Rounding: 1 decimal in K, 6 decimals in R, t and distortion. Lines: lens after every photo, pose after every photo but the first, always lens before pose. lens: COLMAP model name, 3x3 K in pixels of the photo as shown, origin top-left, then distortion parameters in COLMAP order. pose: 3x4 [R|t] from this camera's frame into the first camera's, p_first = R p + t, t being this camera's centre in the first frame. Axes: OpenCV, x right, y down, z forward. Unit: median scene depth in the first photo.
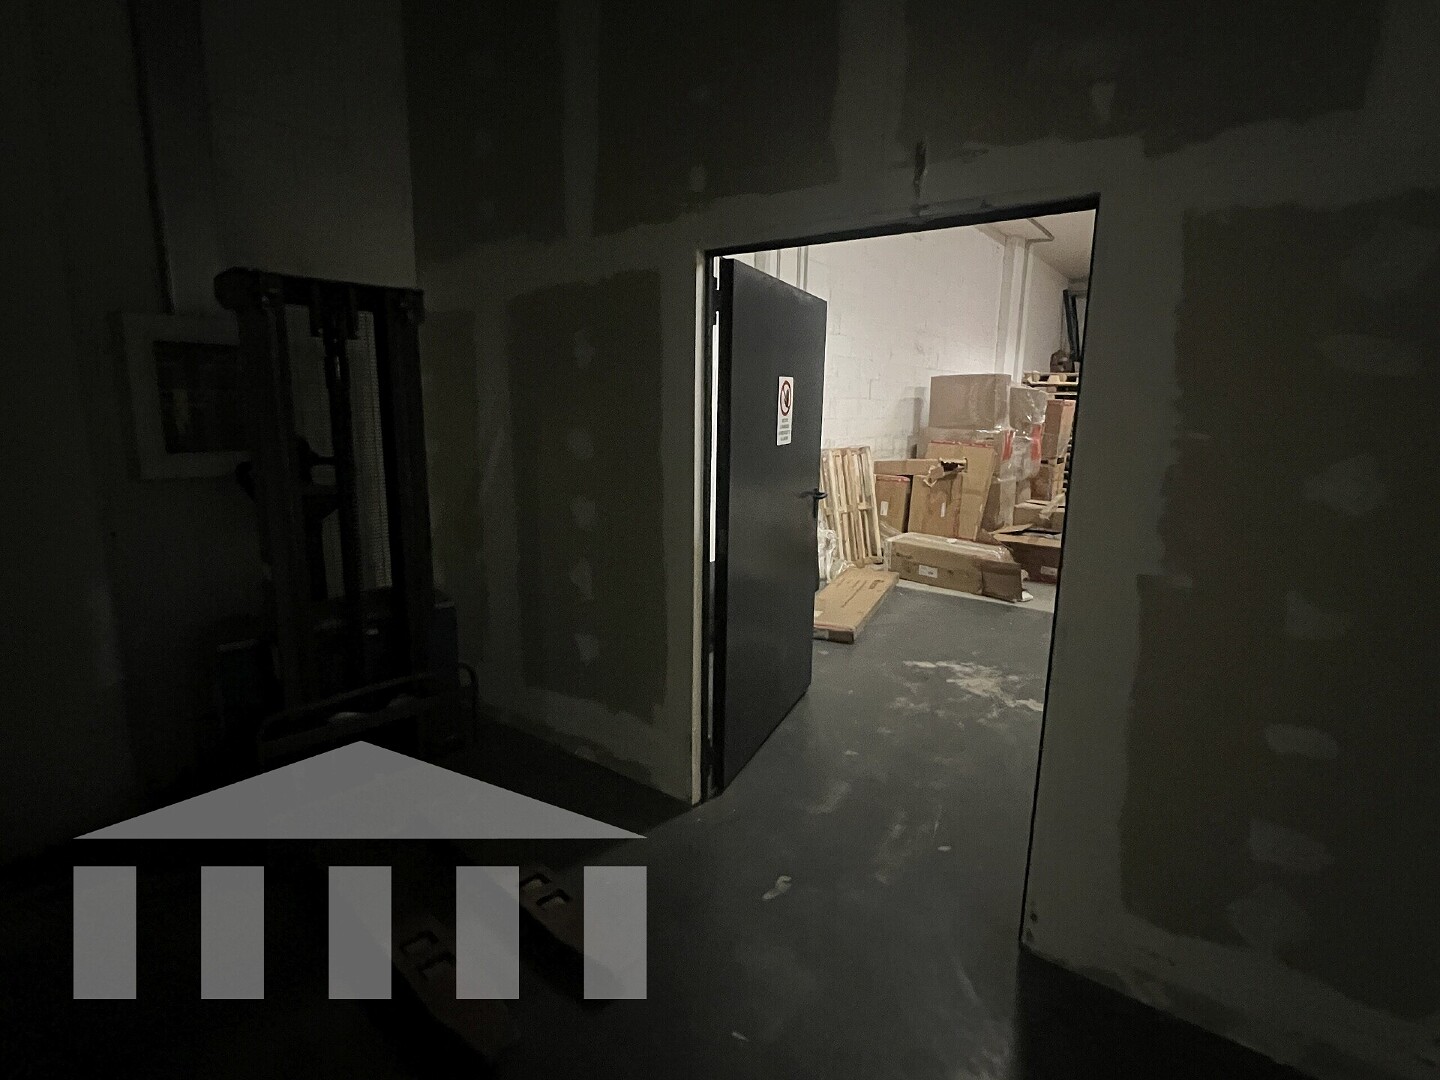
lens RADIAL K [[687.9, 0, 720.0], [0, 687.9, 540.0], [0, 0, 1]] dist [0.001865, 0.000110]
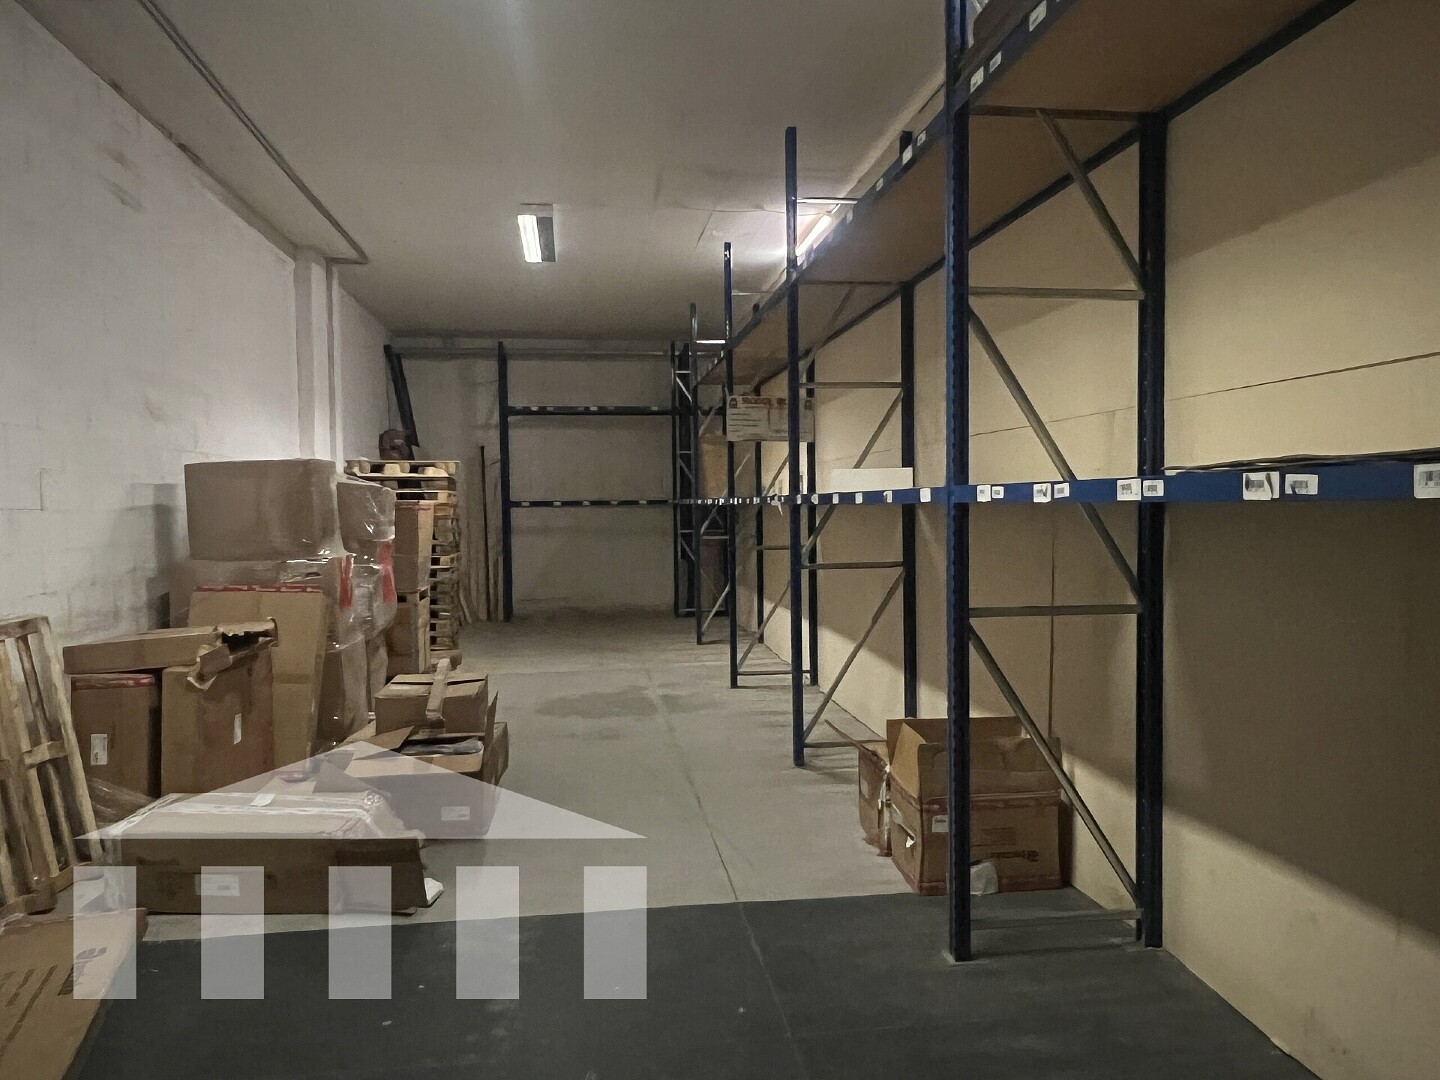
lens RADIAL K [[969.8, 0, 720.0], [0, 969.8, 540.0], [0, 0, 1]] dist [-0.002674, -0.001601]
pose [[0.707172, -0.051220, 0.705184, 0.074740], [0.161173, 0.982792, -0.090243, -0.050005], [-0.688426, 0.177474, 0.703258, 0.217184]]
